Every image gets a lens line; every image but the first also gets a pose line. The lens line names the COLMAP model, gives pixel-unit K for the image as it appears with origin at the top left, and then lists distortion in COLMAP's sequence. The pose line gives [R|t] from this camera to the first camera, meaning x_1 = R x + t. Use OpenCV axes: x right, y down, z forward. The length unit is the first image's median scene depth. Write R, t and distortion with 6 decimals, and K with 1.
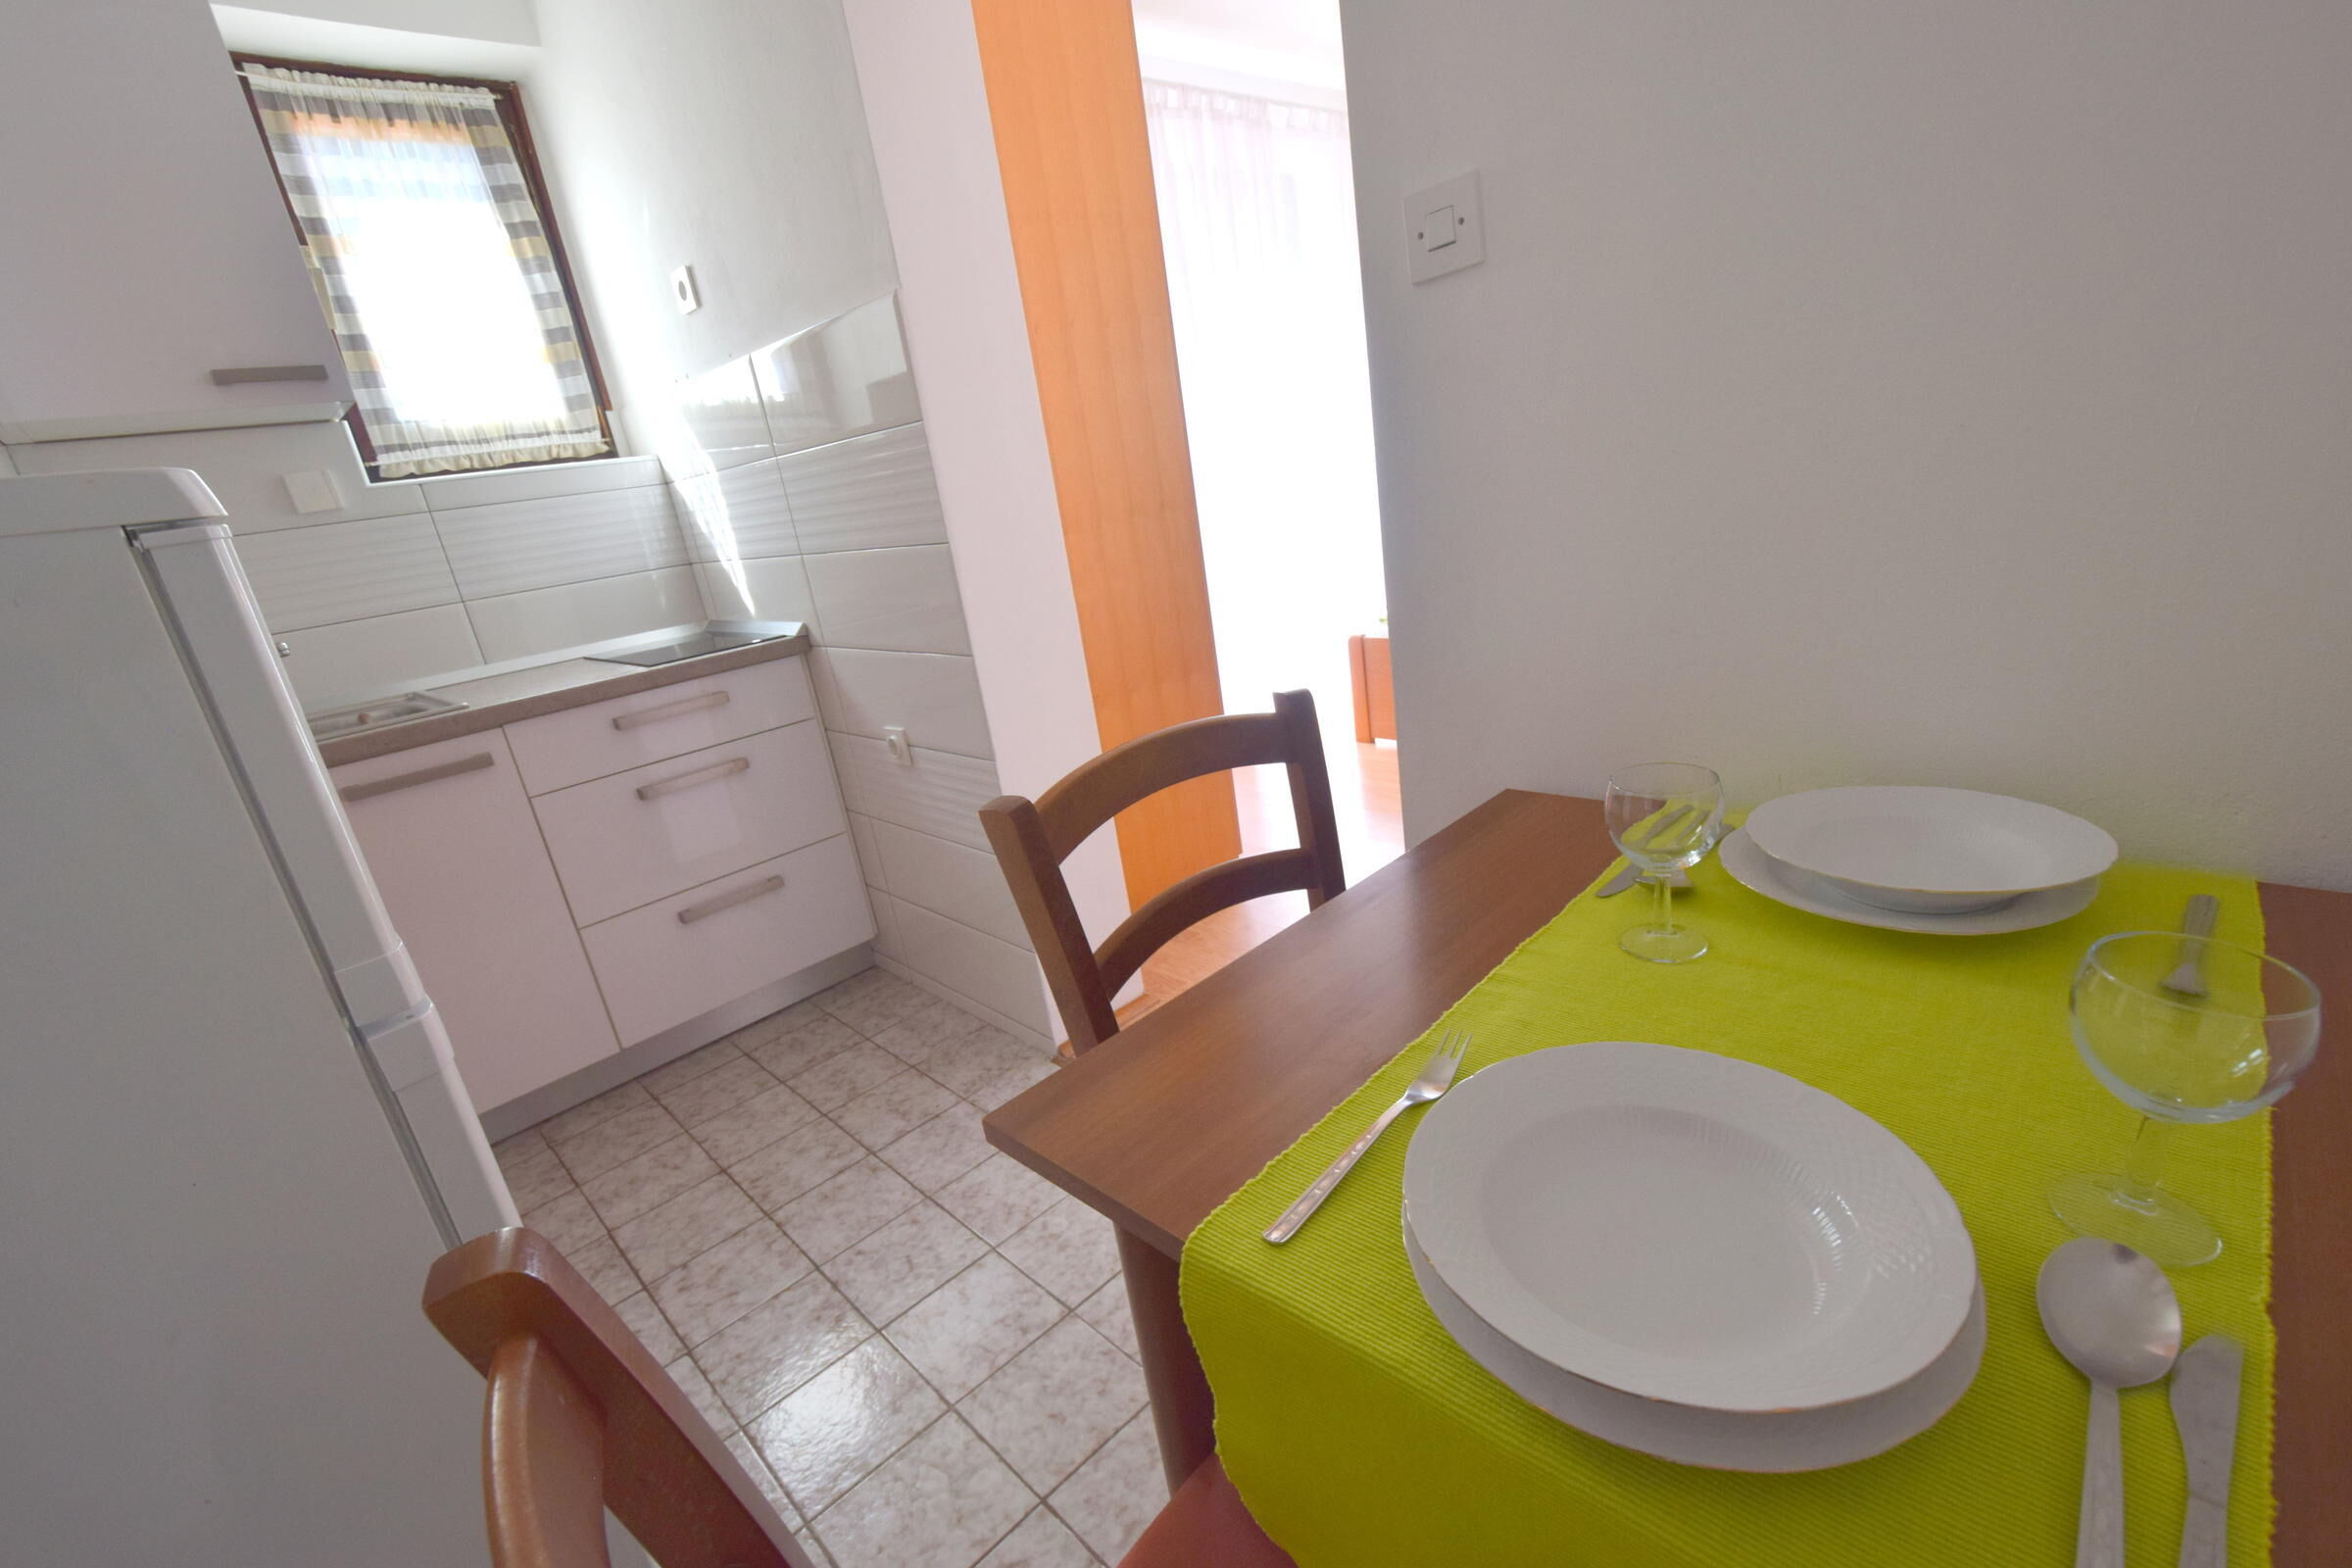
lens RADIAL K [[1029.2, 0, 1176.0], [0, 1029.2, 784.0], [0, 0, 1]] dist [-0.000689, -0.000309]
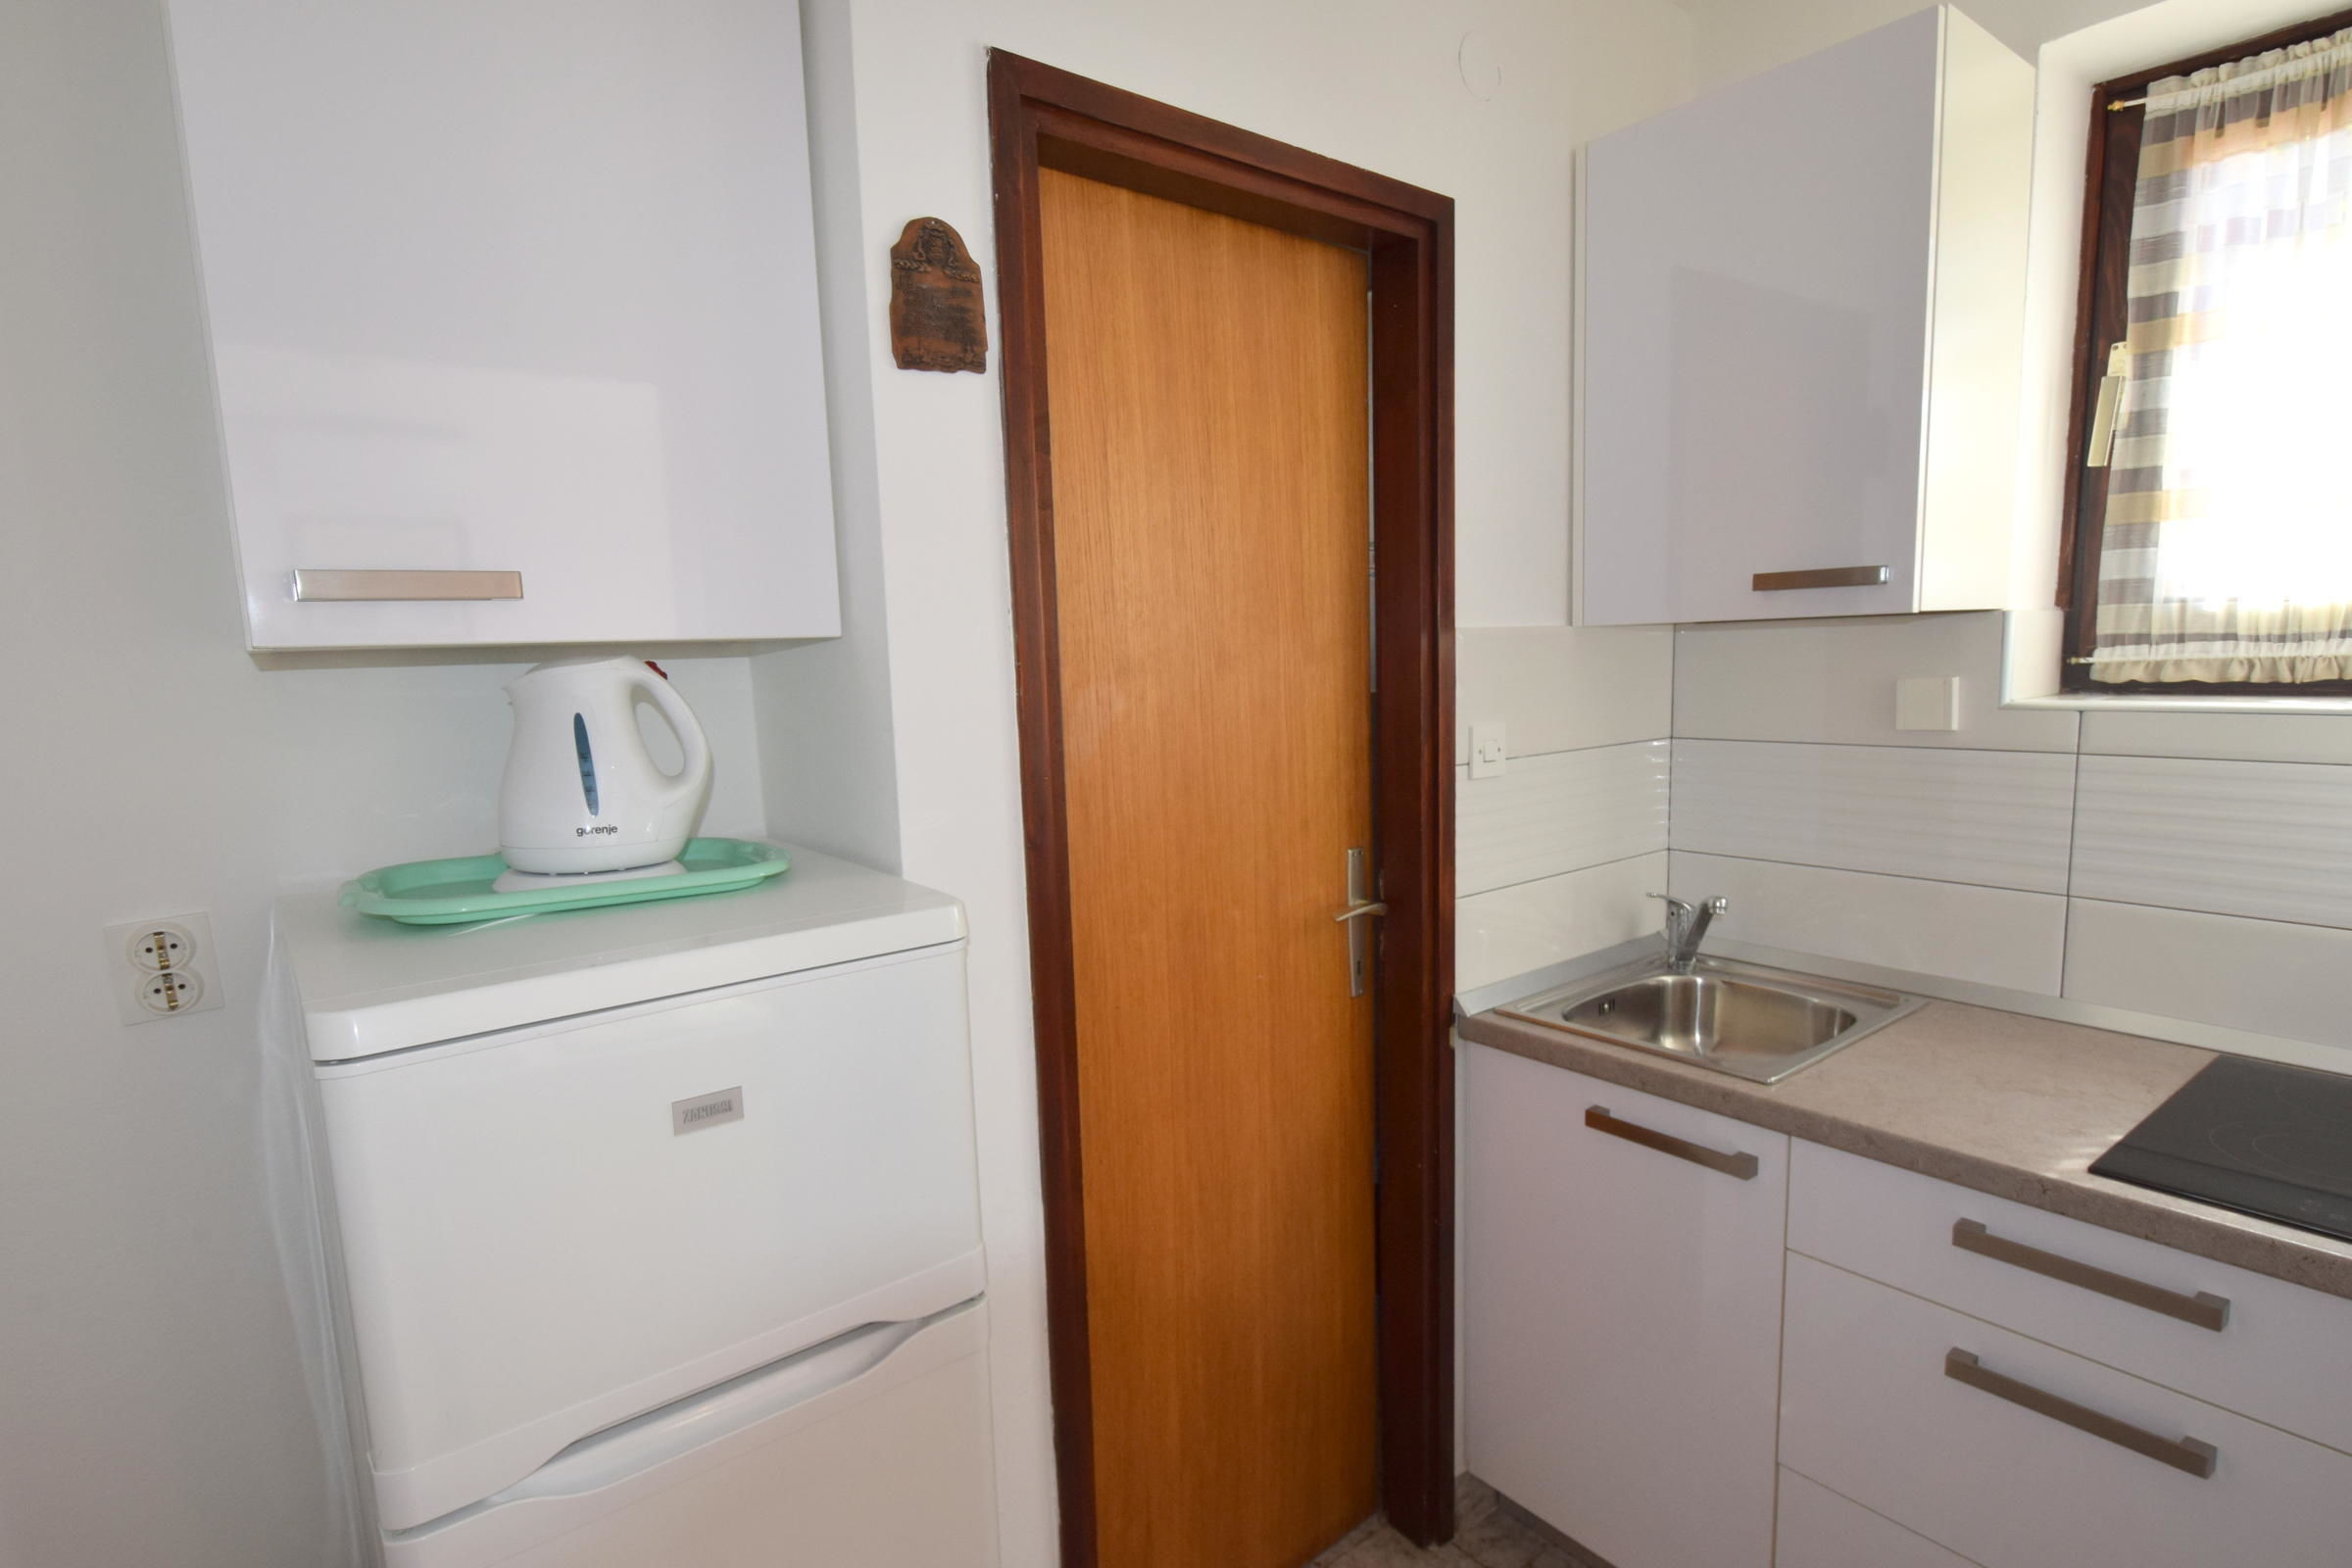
lens RADIAL K [[1204.6, 0, 1176.8], [0, 1204.6, 809.8], [0, 0, 1]] dist [-0.002527, -0.001236]
pose [[-0.091993, 0.272603, -0.957719, 0.031010], [-0.266964, 0.919835, 0.287462, -0.288353], [0.959306, 0.282121, -0.011843, 0.480127]]
